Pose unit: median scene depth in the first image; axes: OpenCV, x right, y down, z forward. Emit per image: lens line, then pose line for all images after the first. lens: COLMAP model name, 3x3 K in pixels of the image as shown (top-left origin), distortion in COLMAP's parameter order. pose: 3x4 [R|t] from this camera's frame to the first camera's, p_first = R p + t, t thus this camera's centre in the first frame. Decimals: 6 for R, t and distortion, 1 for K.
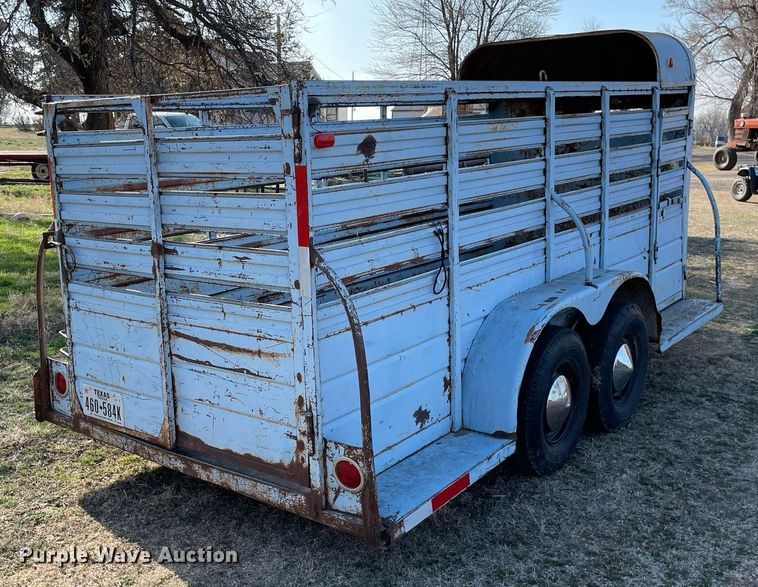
lens RADIAL K [[823.4, 0, 324.9], [0, 823.4, 295.7], [0, 0, 1]] dist [0.154223, -0.182752]
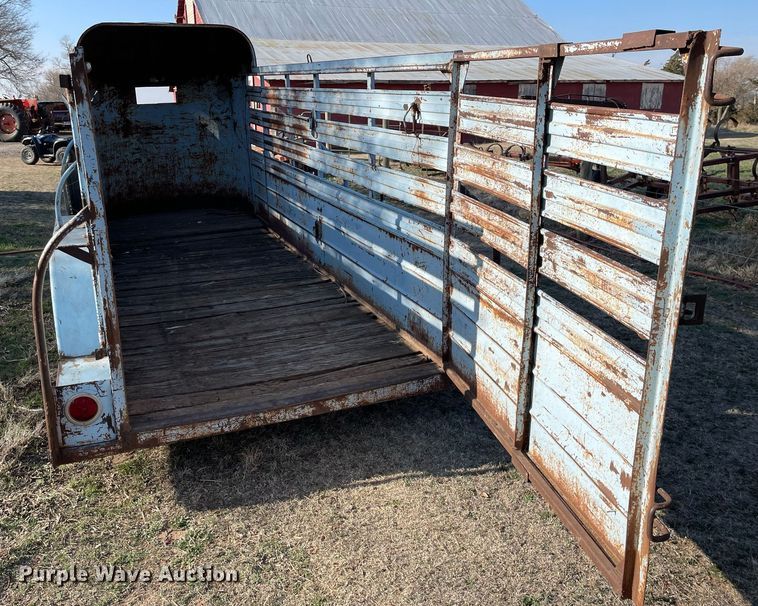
lens RADIAL K [[650.7, 0, 347.4], [0, 650.7, 277.0], [0, 0, 1]] dist [0.080312, -0.080461]
pose [[0.480658, -0.226466, 0.847161, -0.871893], [0.181165, 0.970880, 0.156751, -0.091697], [-0.857990, 0.078132, 0.507689, 0.543786]]
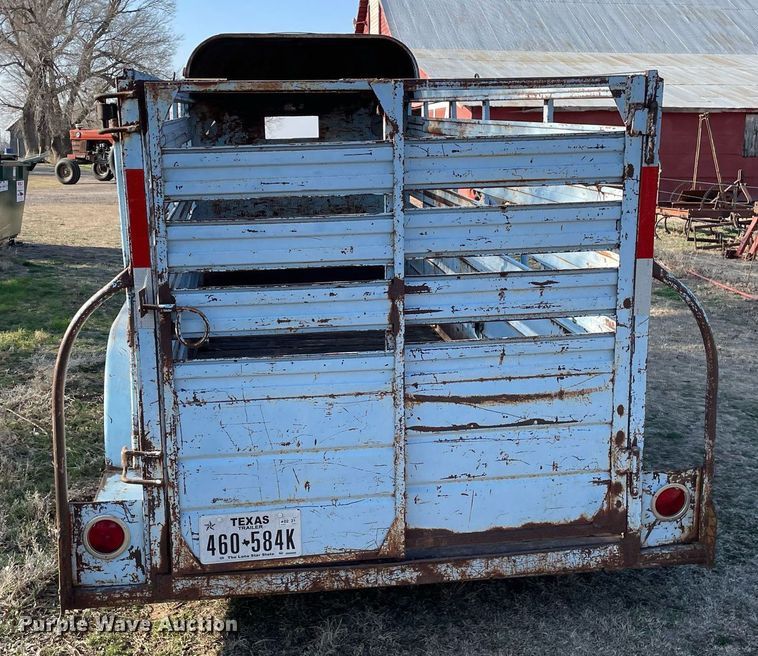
lens RADIAL K [[945.7, 0, 377.0], [0, 945.7, 313.0], [0, 0, 1]] dist [0.130572, -0.255426]
pose [[0.662769, -0.127924, 0.737816, -0.839743], [0.140224, 0.989073, 0.045526, -0.075994], [-0.735578, 0.073286, 0.673464, 0.453442]]
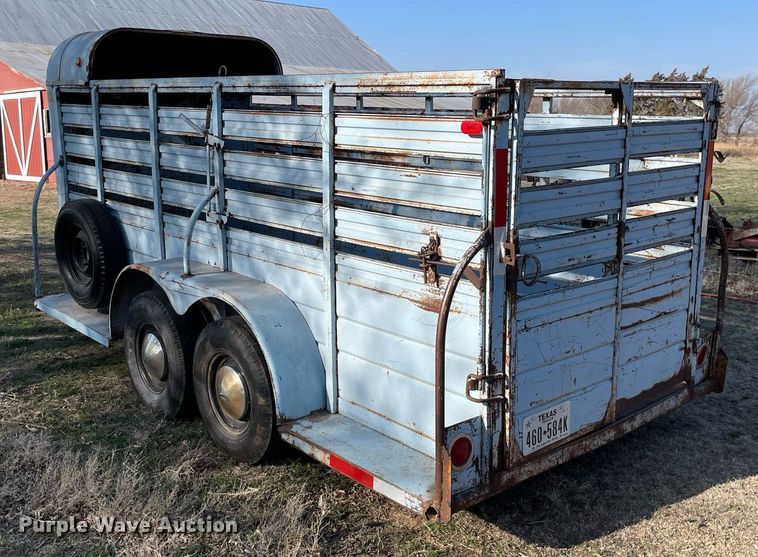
lens RADIAL K [[793.9, 0, 413.8], [0, 793.9, 261.2], [0, 0, 1]] dist [0.102884, -0.165490]
pose [[0.120359, -0.157806, 0.980108, -1.222644], [0.193076, 0.972153, 0.132815, -0.200884], [-0.973774, 0.173250, 0.147476, 1.115892]]
